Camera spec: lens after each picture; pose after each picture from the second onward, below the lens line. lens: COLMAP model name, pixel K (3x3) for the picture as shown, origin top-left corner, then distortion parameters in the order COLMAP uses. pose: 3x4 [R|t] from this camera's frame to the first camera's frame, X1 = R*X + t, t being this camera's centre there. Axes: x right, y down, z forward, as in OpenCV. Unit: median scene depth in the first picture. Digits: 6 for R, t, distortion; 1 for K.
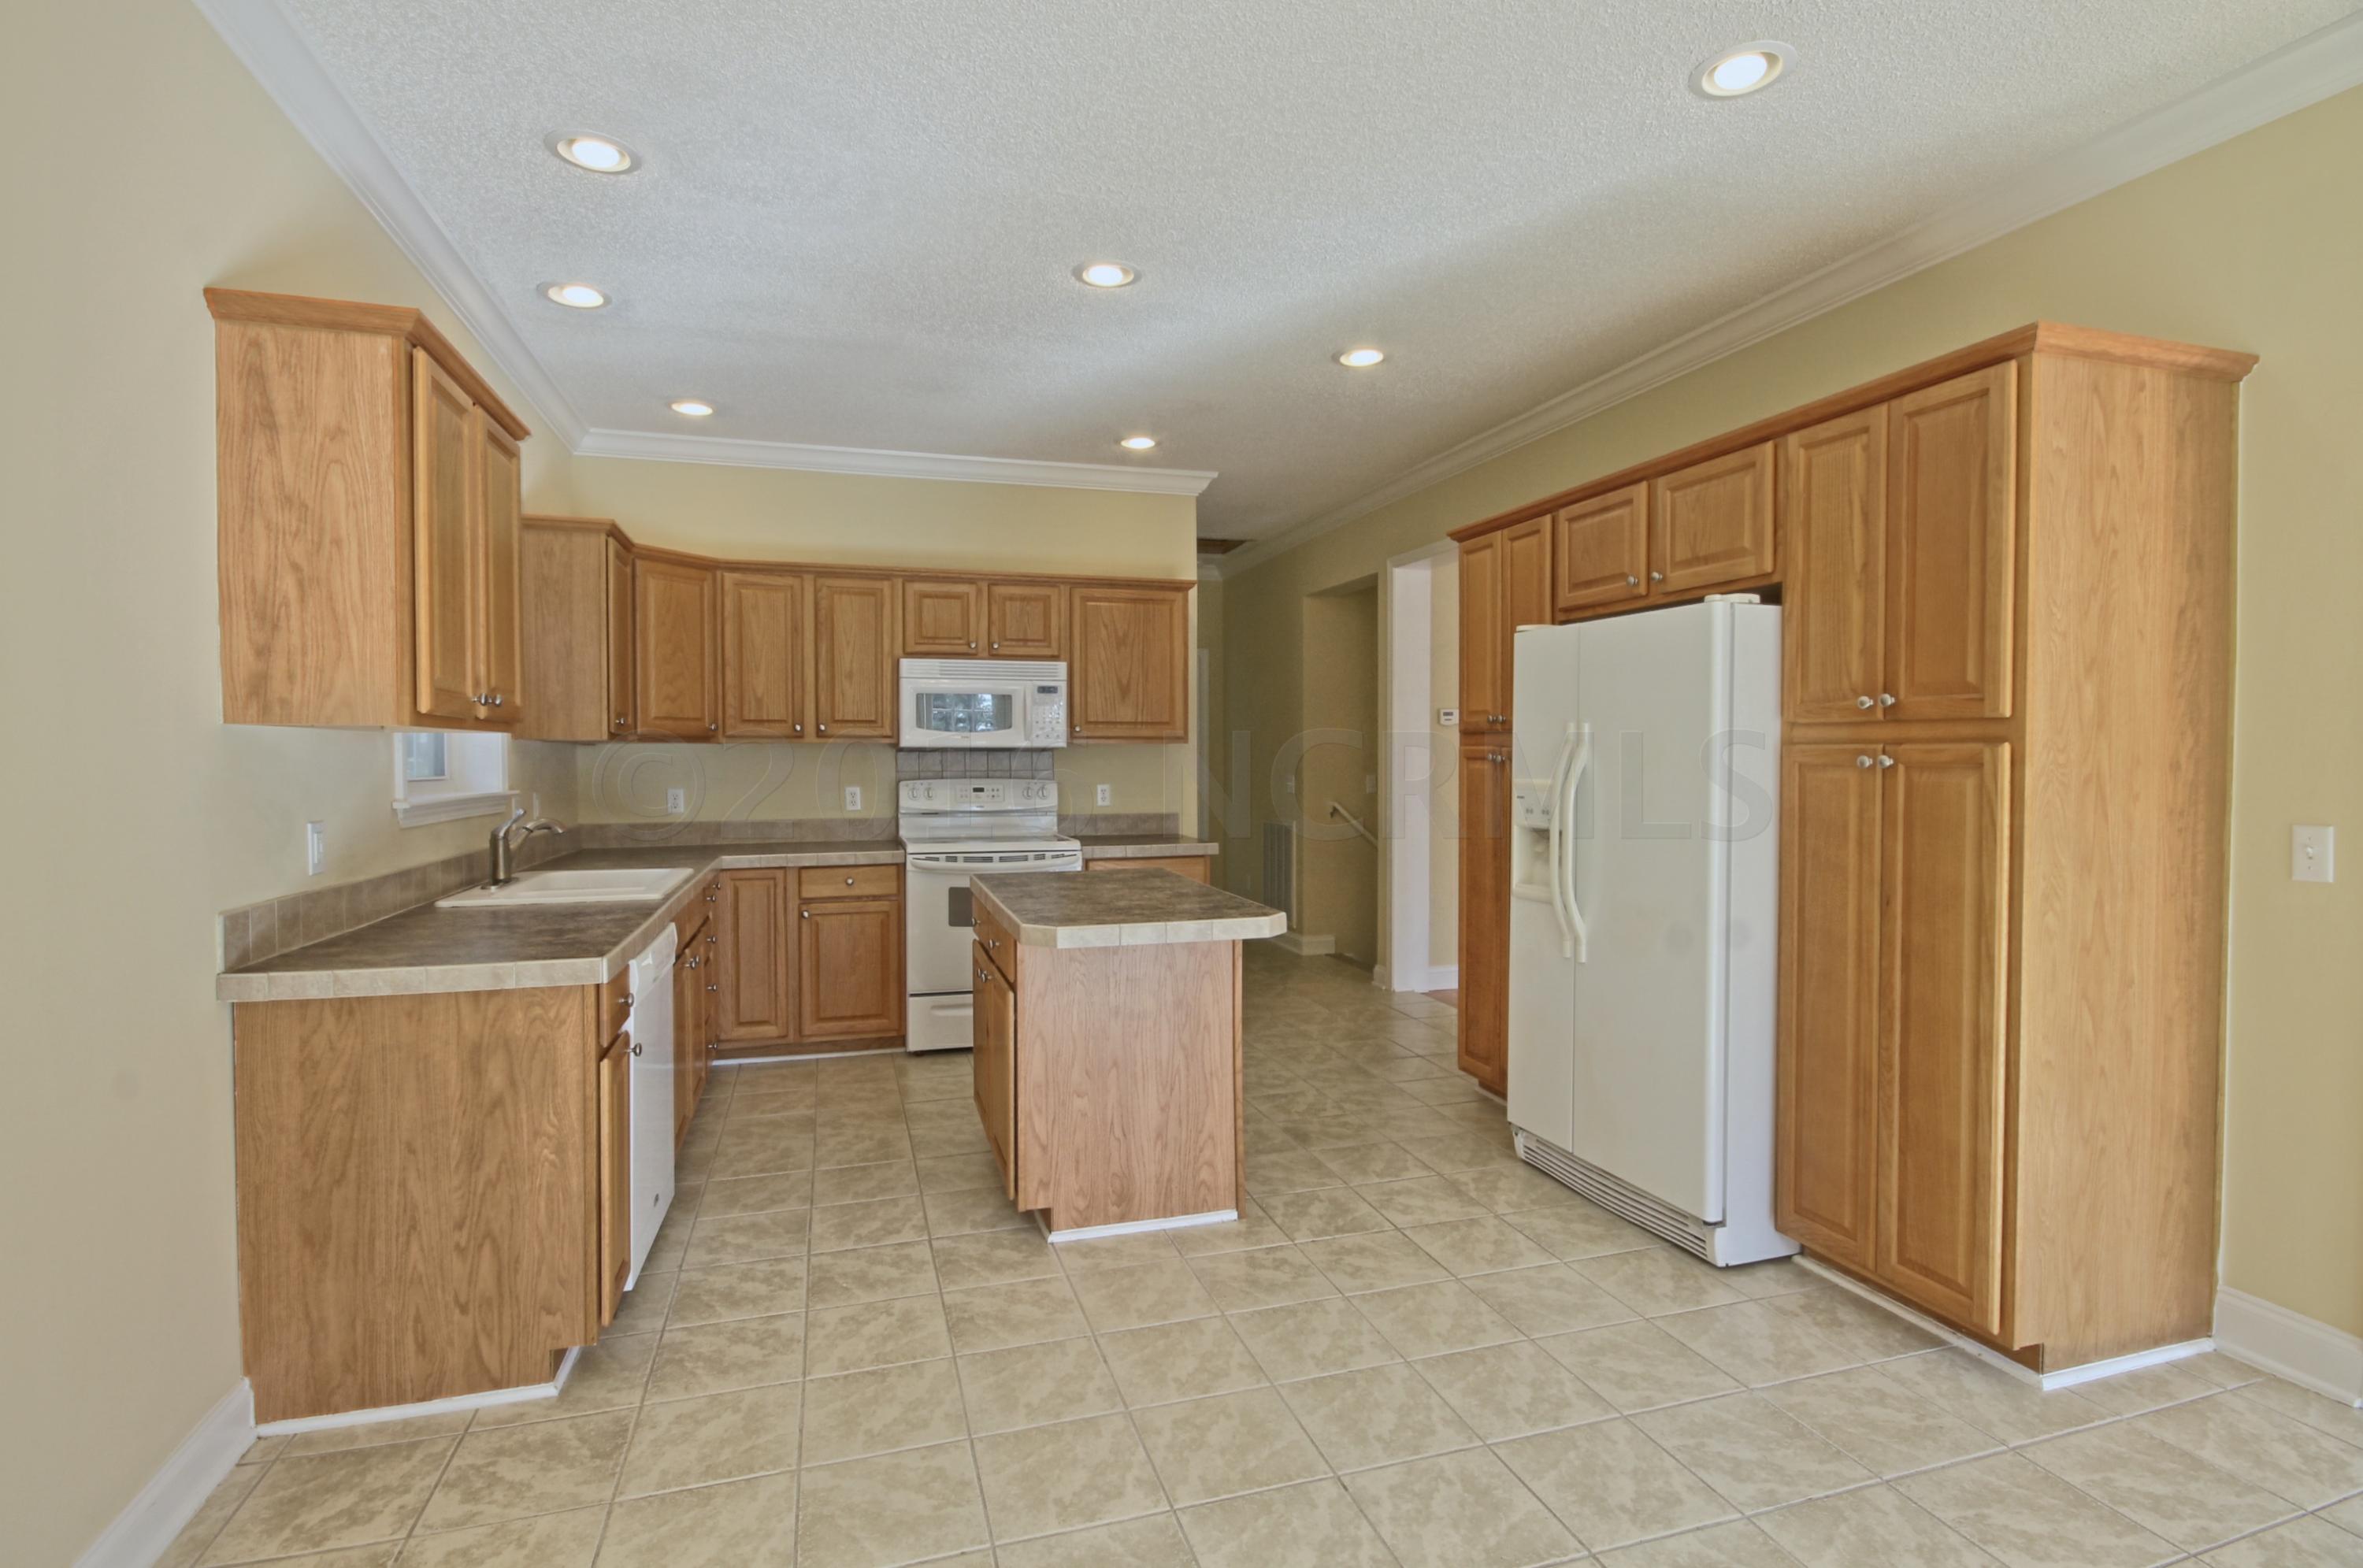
lens RADIAL K [[1143.0, 0, 1181.5], [0, 1143.0, 784.0], [0, 0, 1]] dist [-0.027932, 0.000110]
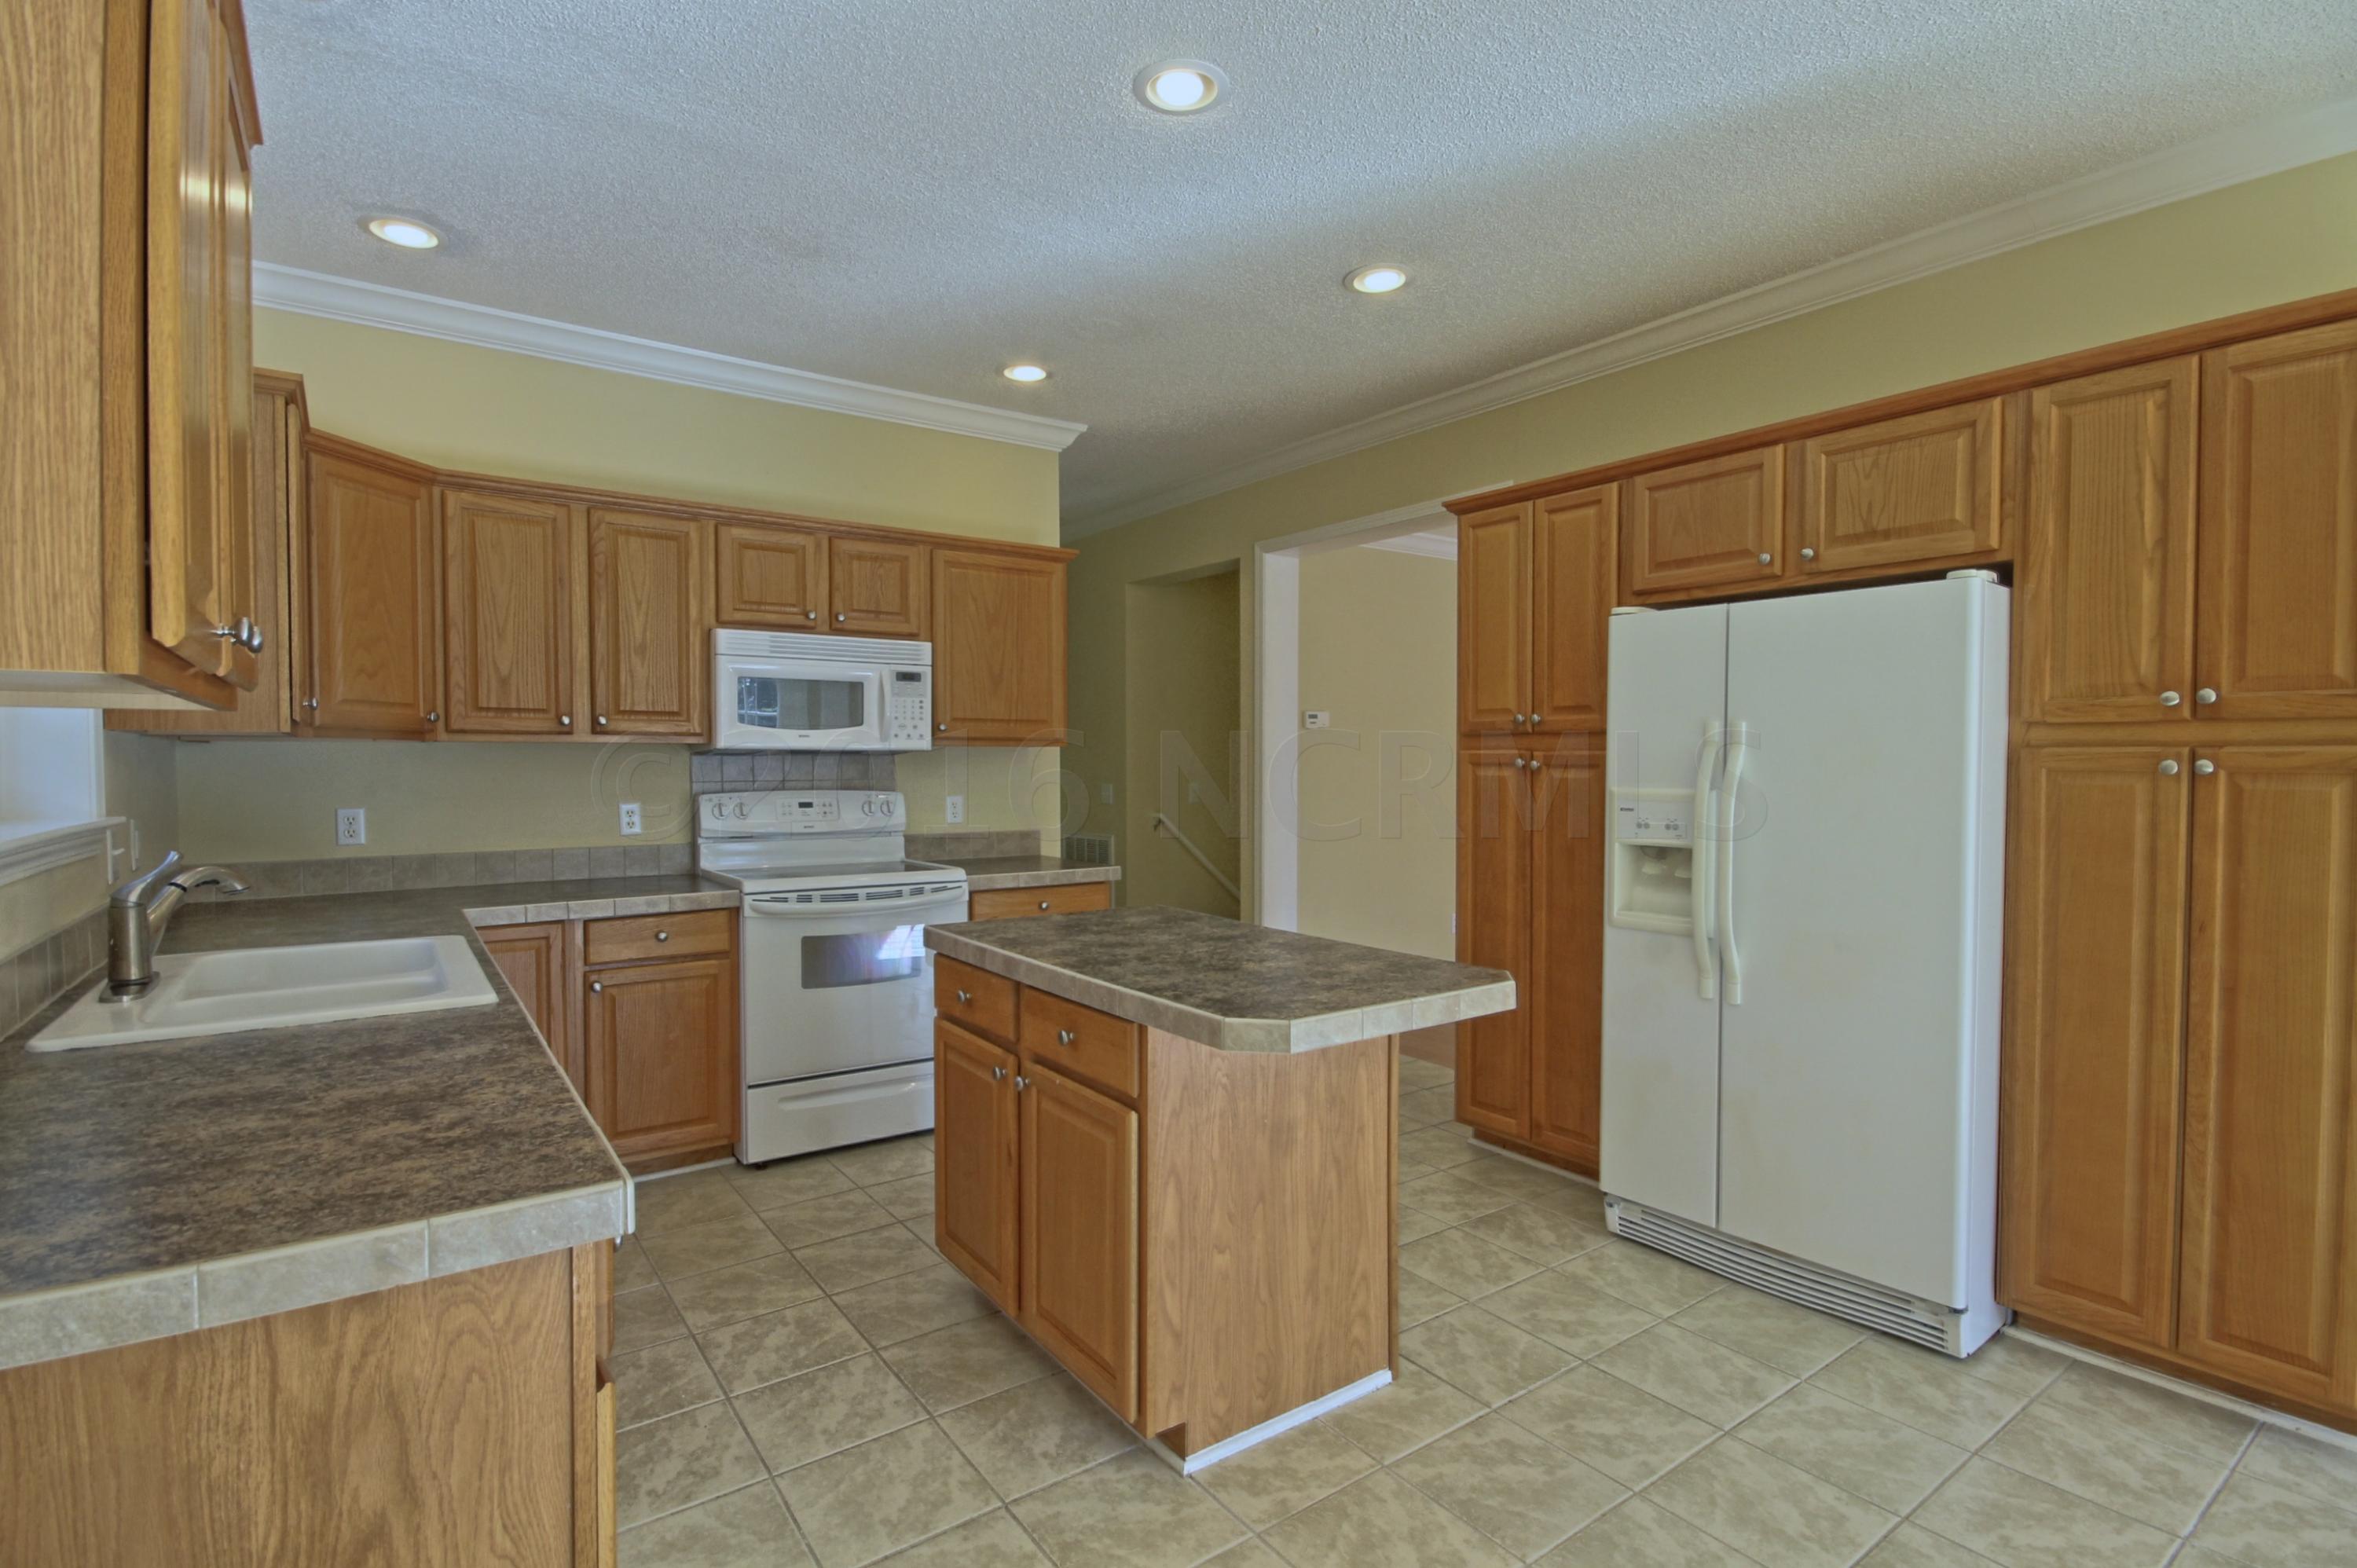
lens RADIAL K [[1129.7, 0, 1182.3], [0, 1129.7, 791.9], [0, 0, 1]] dist [0.000474, -0.013882]
pose [[0.948096, -0.006897, 0.317908, -0.277359], [0.006722, 0.999976, 0.001649, -0.004993], [-0.317912, 0.000573, 0.948120, 0.304511]]
